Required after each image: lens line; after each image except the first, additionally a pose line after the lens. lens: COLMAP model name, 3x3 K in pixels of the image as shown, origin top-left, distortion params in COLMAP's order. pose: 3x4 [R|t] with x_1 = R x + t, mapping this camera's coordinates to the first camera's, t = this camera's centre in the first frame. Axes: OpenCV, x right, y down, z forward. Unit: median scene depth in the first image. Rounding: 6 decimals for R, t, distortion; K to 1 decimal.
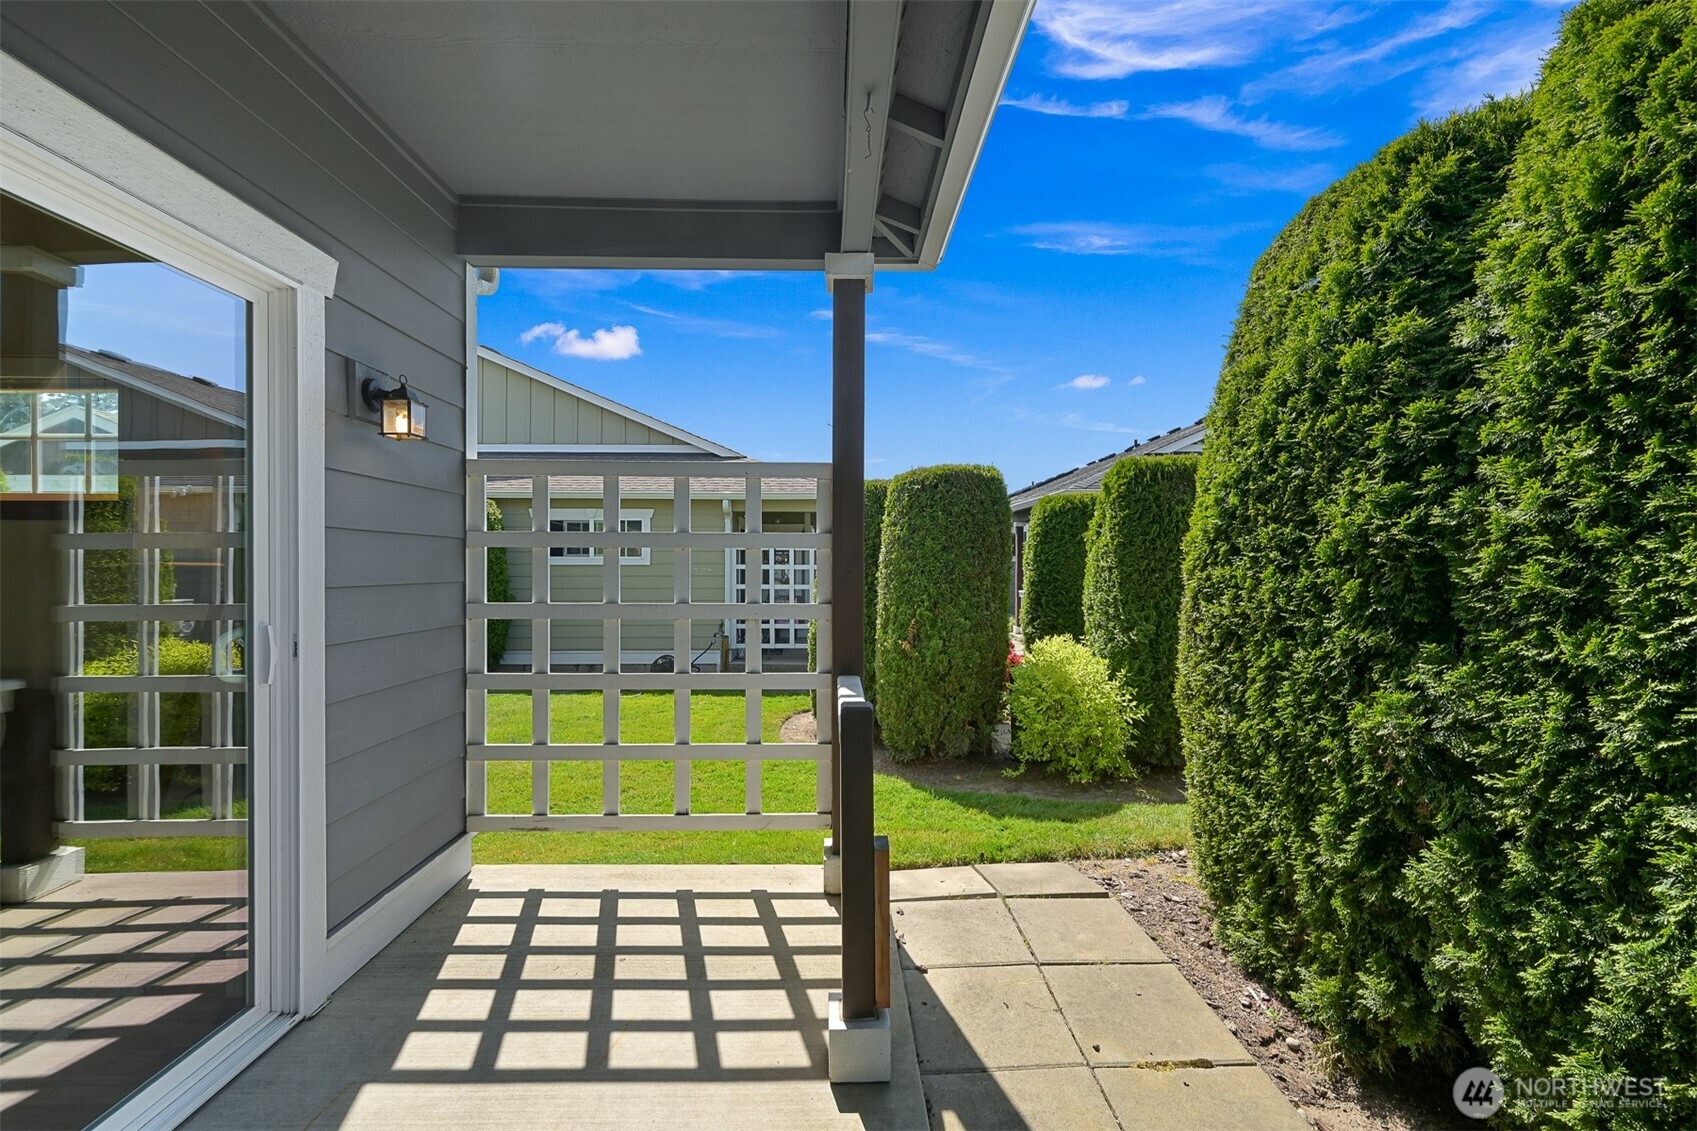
lens RADIAL K [[678.2, 0, 846.5], [0, 678.2, 564.8], [0, 0, 1]] dist [-0.000690, 0.000389]
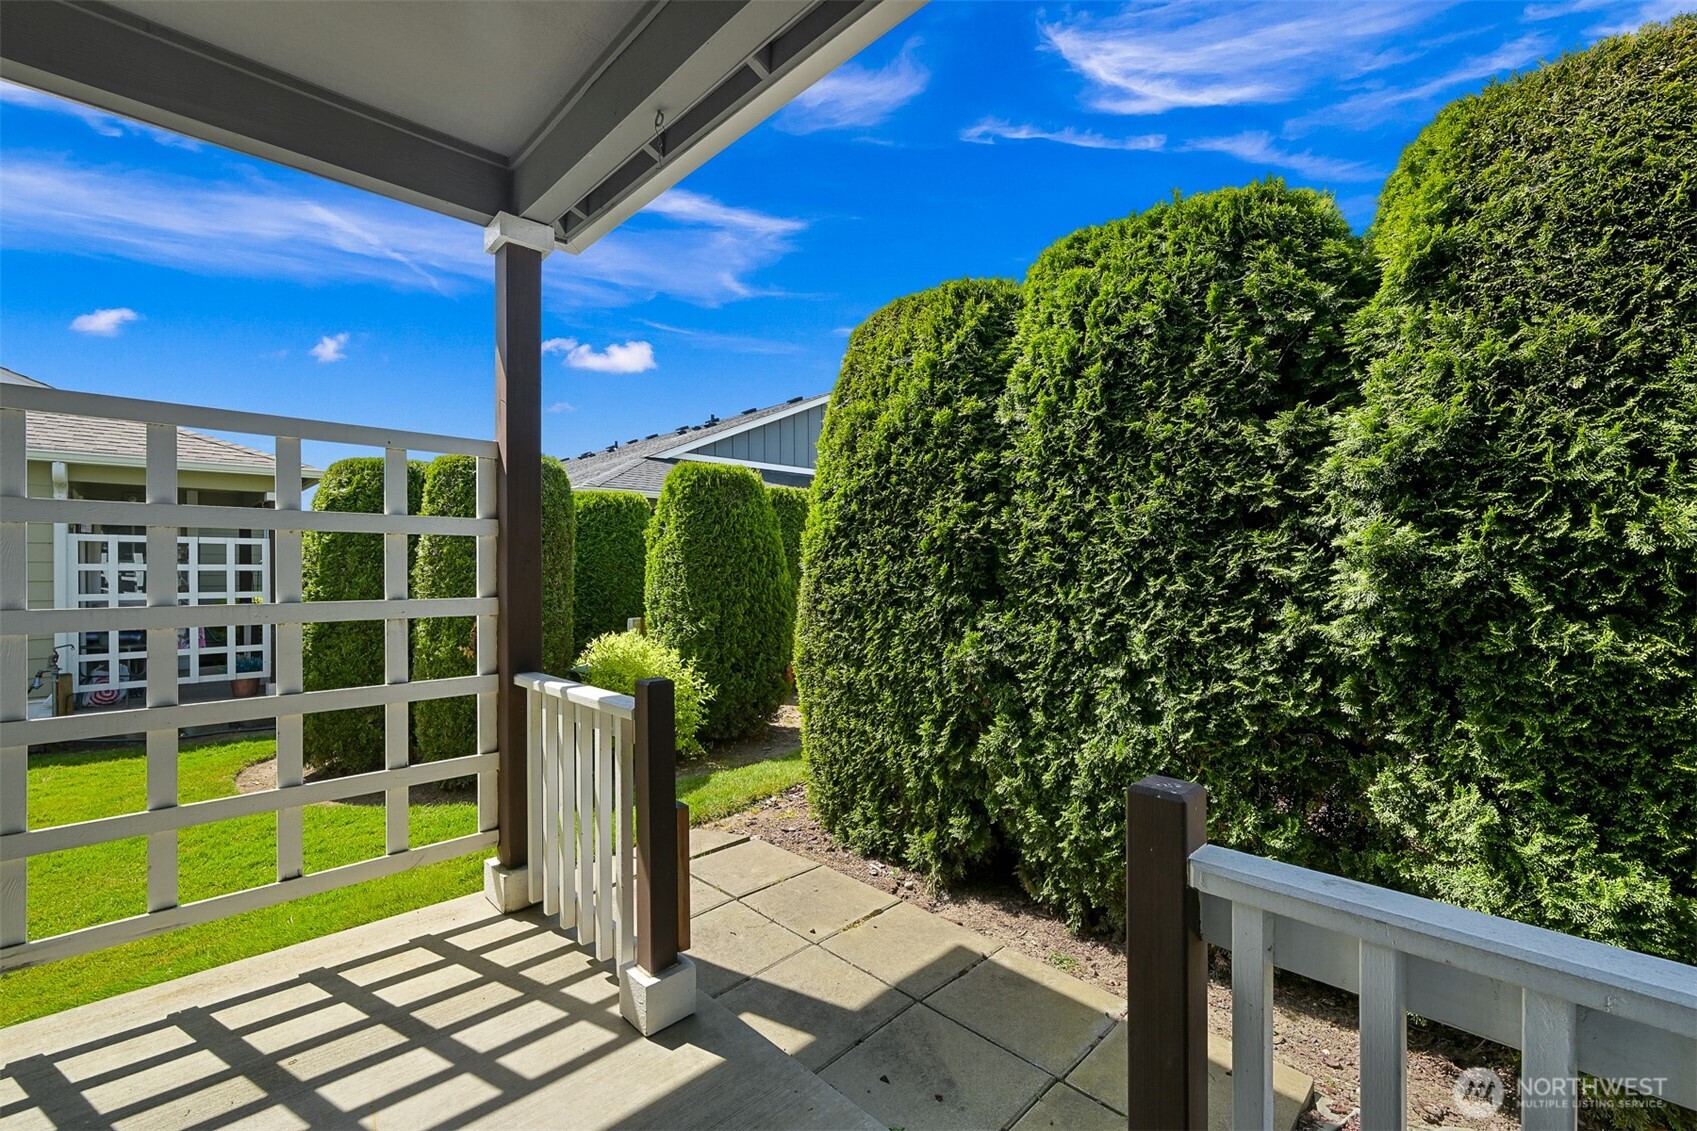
lens RADIAL K [[719.3, 0, 848.5], [0, 719.3, 565.5], [0, 0, 1]] dist [-0.002905, -0.000195]
pose [[0.727548, -0.001979, 0.686054, -0.540938], [0.004280, 0.999989, -0.001655, 0.029075], [-0.686043, 0.004140, 0.727549, -0.033946]]
